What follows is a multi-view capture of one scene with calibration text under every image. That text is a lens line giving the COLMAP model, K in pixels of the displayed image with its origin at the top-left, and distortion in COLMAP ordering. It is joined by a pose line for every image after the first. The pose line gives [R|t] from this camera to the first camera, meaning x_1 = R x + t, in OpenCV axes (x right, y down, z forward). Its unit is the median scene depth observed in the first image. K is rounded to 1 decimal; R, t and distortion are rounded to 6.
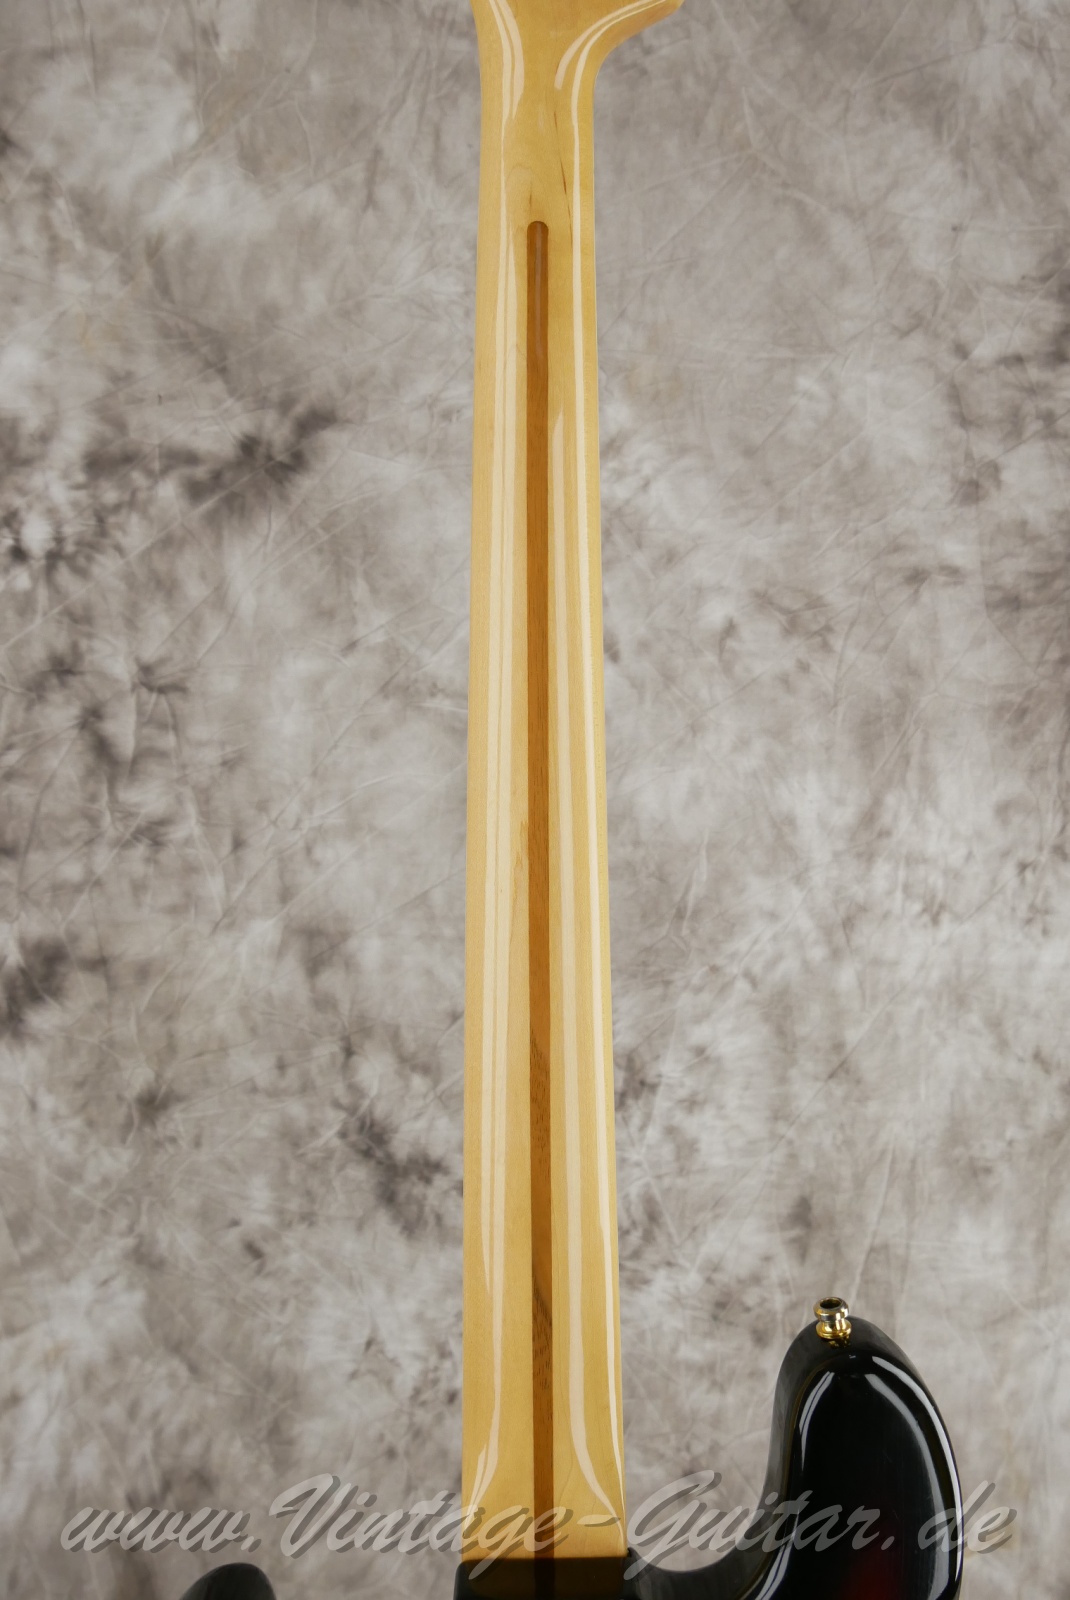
lens RADIAL K [[1350.0, 0, 527.1], [0, 1350.0, 781.7], [0, 0, 1]] dist [-0.070097, 0.036891]
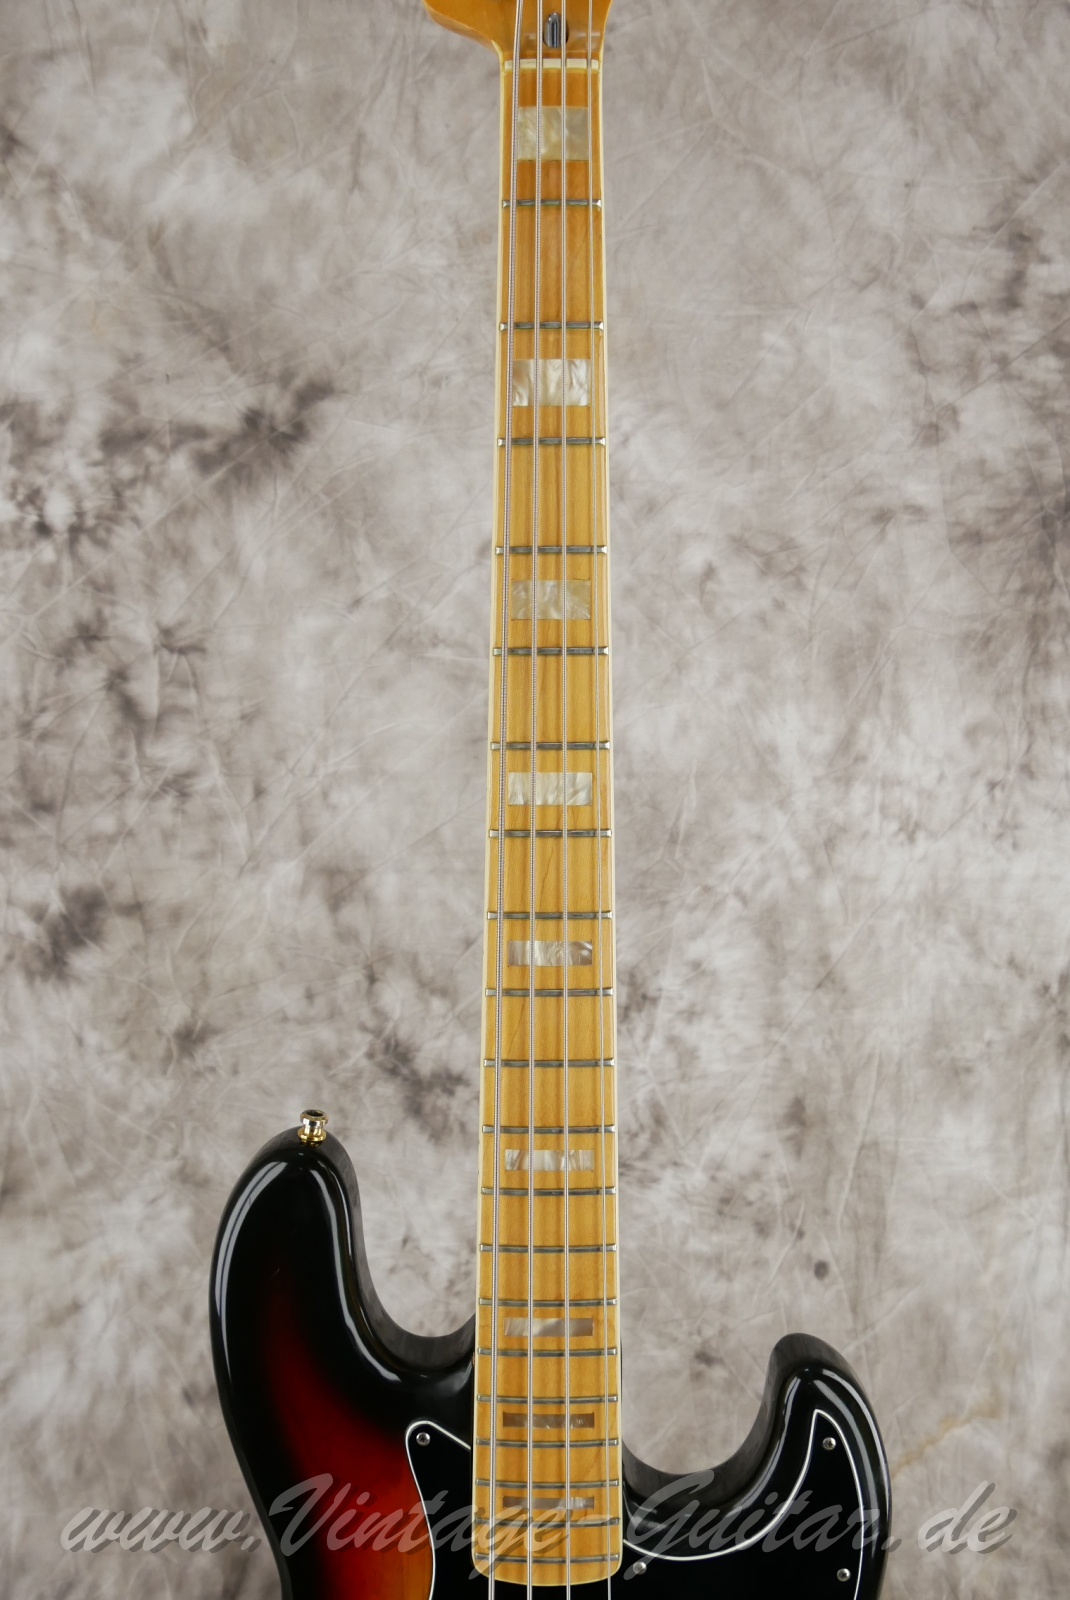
lens RADIAL K [[1350.0, 0, 524.8], [0, 1350.0, 792.5], [0, 0, 1]] dist [-0.070097, 0.036891]
pose [[0.999204, -0.038332, -0.011052, 0.009325], [0.038714, 0.998576, 0.036696, 0.015856], [0.009630, -0.037095, 0.999265, -0.074003]]
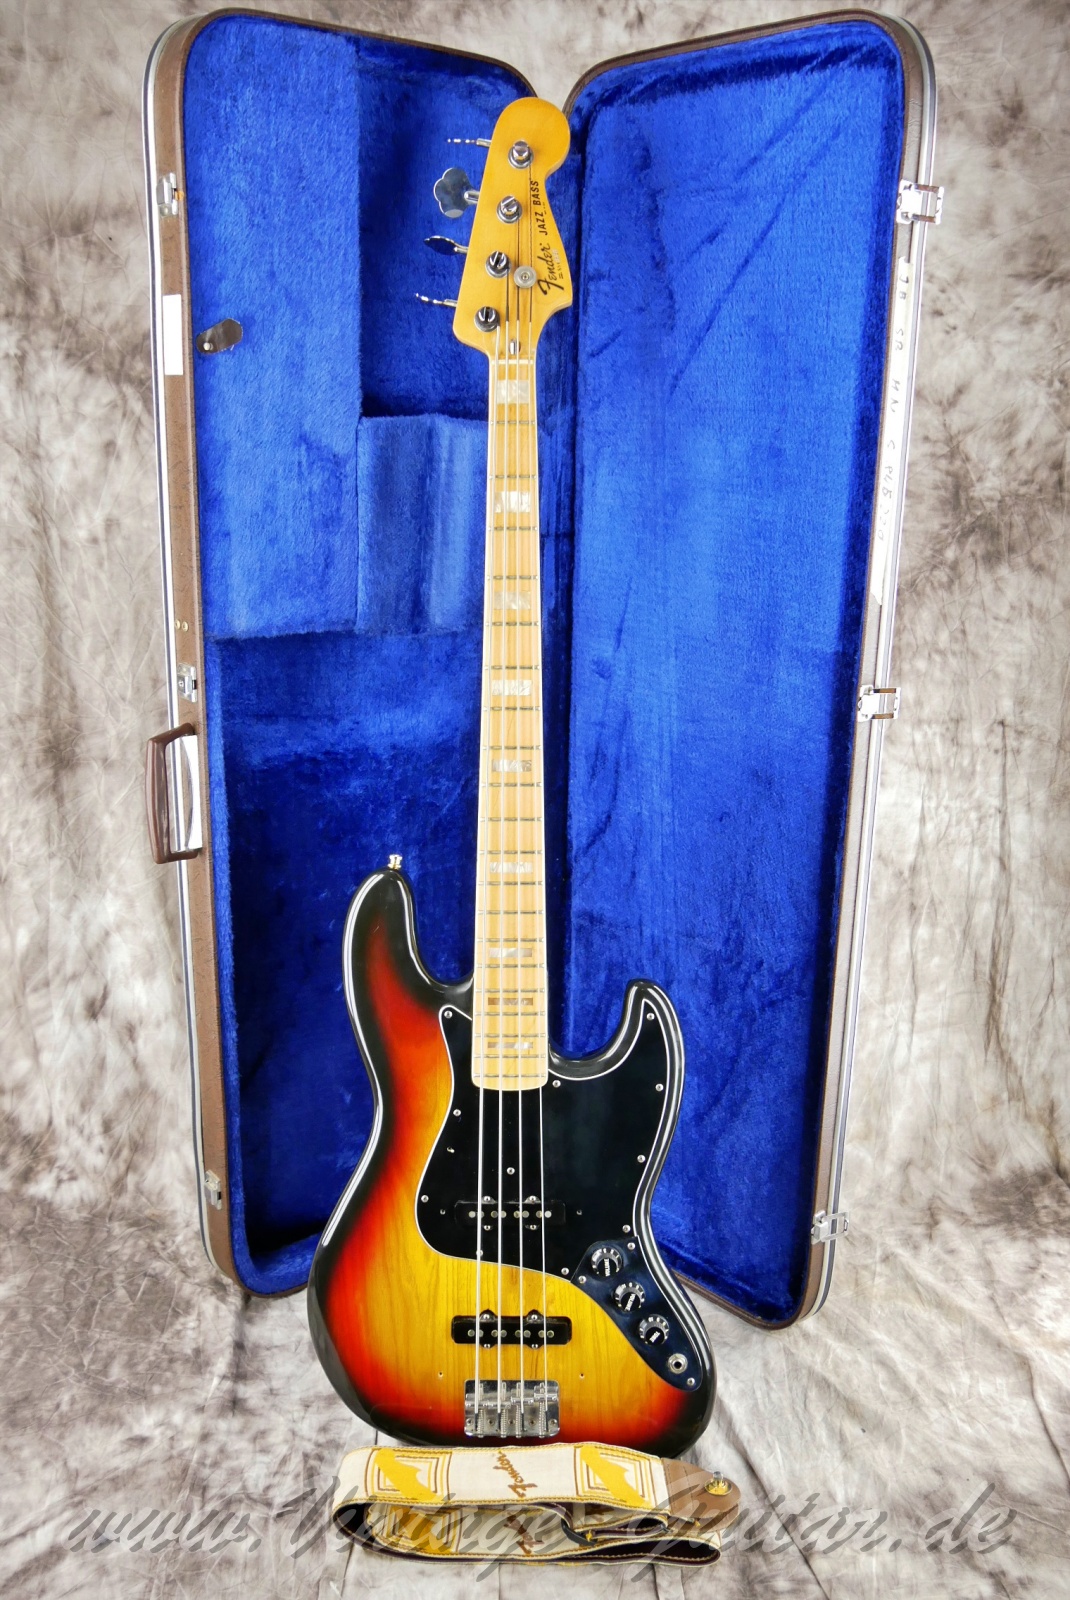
lens RADIAL K [[1350.0, 0, 514.7], [0, 1350.0, 790.7], [0, 0, 1]] dist [-0.070097, 0.036891]
pose [[0.999710, -0.000880, -0.024079, -0.059547], [-0.000275, 0.998851, -0.047914, 0.211646], [0.024093, 0.047907, 0.998561, -0.817801]]
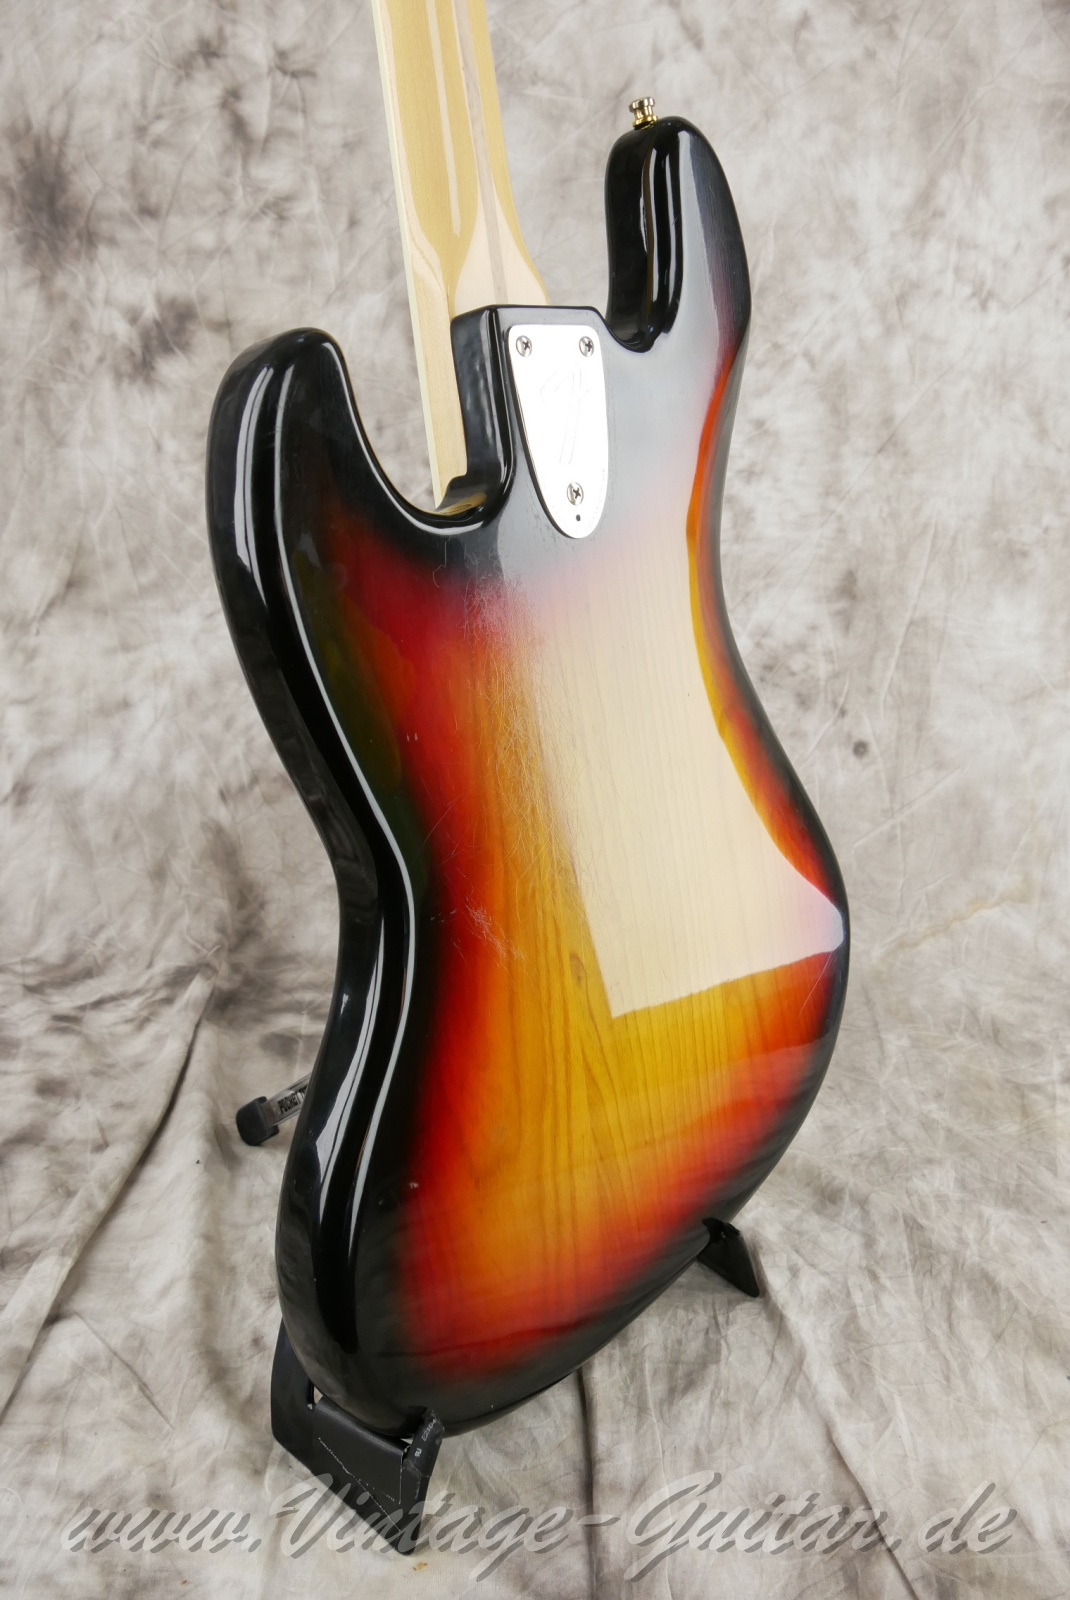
lens RADIAL K [[1350.0, 0, 507.2], [0, 1350.0, 795.5], [0, 0, 1]] dist [-0.070097, 0.036891]
pose [[0.996283, 0.053111, -0.067815, 0.014160], [-0.051653, 0.998399, 0.023069, 0.504565], [0.068932, -0.019481, 0.997431, -0.111215]]
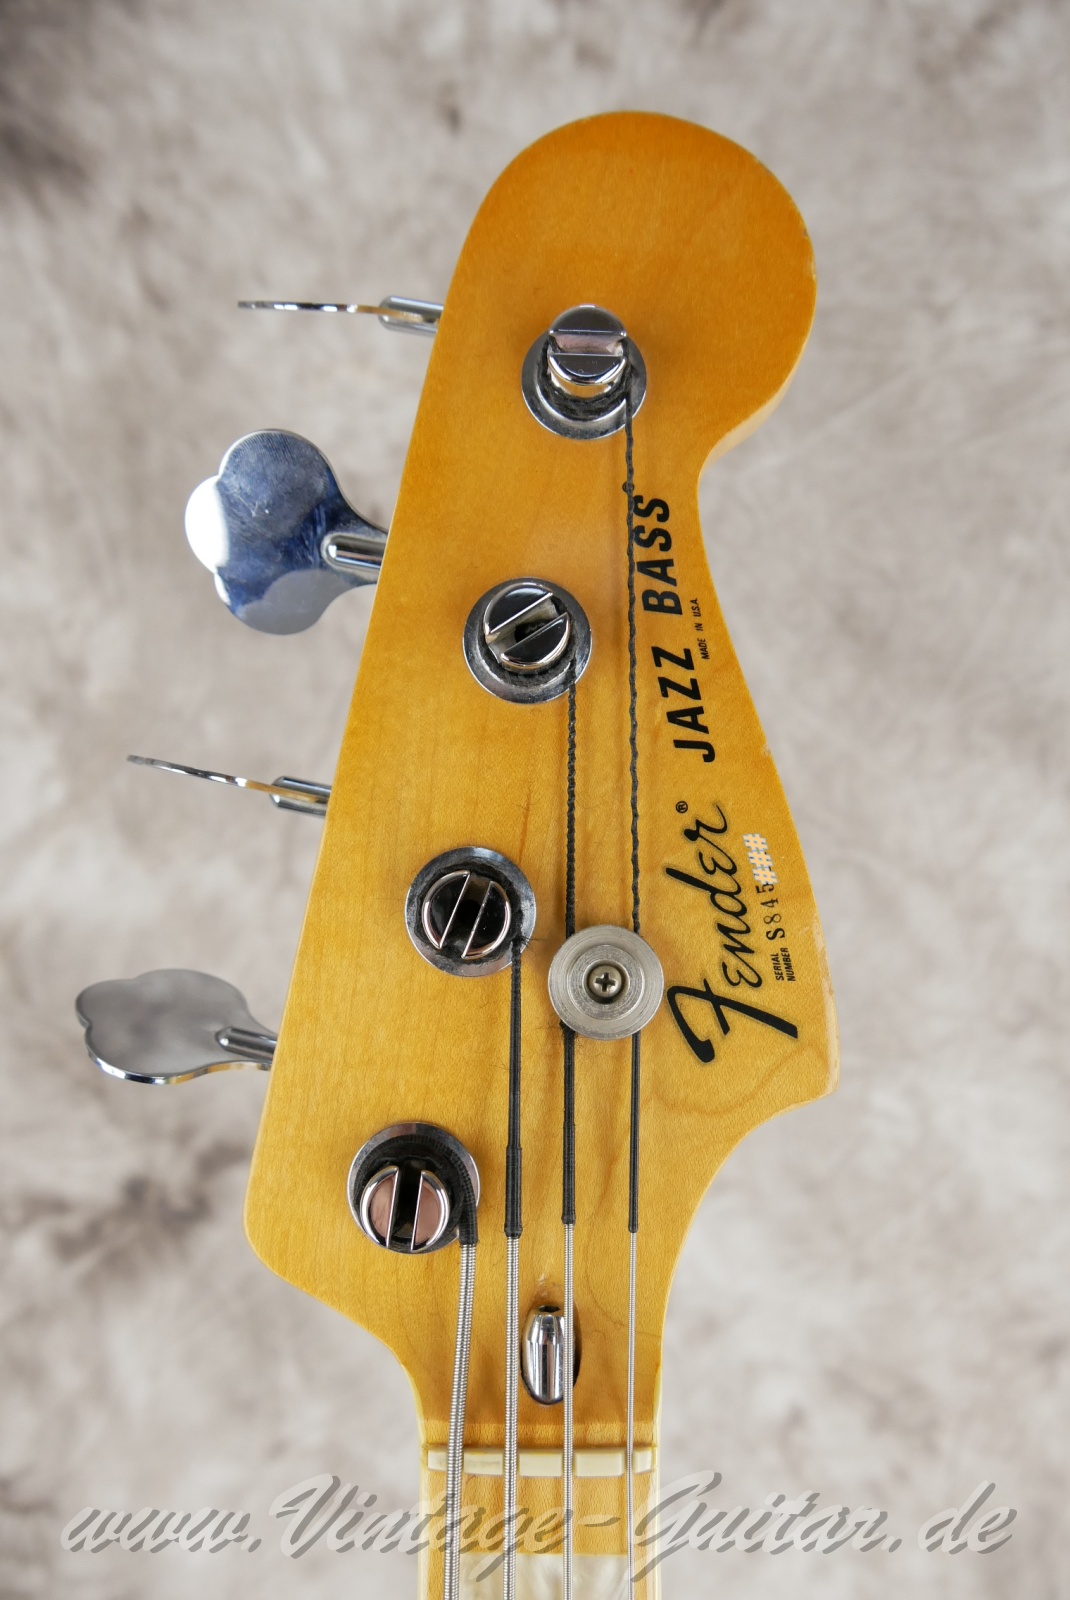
lens RADIAL K [[1350.0, 0, 527.6], [0, 1350.0, 776.6], [0, 0, 1]] dist [-0.070097, 0.036891]
pose [[0.999229, -0.033733, -0.020092, 0.031933], [0.029781, 0.984642, -0.172030, -0.333002], [0.025586, 0.171299, 0.984887, 0.229350]]
